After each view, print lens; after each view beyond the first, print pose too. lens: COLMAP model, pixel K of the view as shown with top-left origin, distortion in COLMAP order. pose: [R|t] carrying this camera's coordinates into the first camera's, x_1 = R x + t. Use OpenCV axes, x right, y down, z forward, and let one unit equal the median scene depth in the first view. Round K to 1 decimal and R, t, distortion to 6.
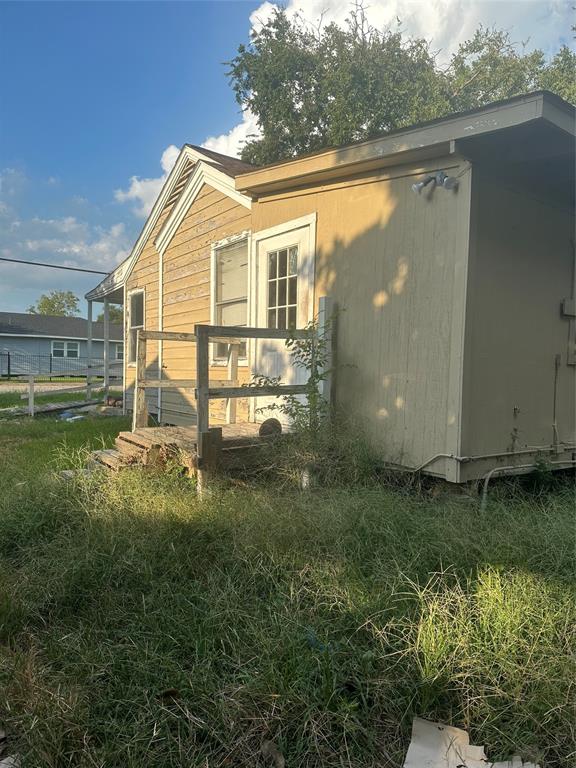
lens RADIAL K [[529.3, 0, 288.2], [0, 529.3, 384.8], [0, 0, 1]] dist [0.058700, -0.066393]
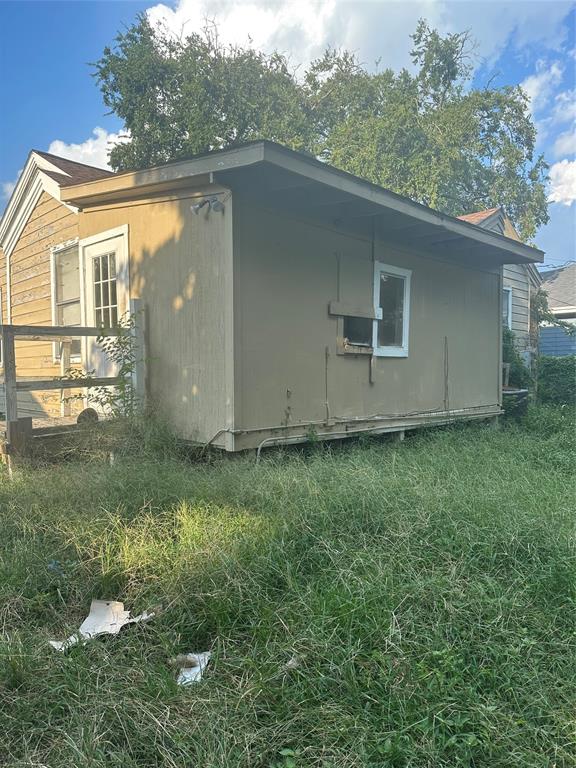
lens RADIAL K [[529.3, 0, 289.0], [0, 529.3, 390.0], [0, 0, 1]] dist [0.058700, -0.066393]
pose [[0.987163, -0.033173, 0.156233, 0.190433], [0.030761, 0.999368, 0.017830, 0.017257], [-0.156725, -0.012795, 0.987559, -0.167894]]
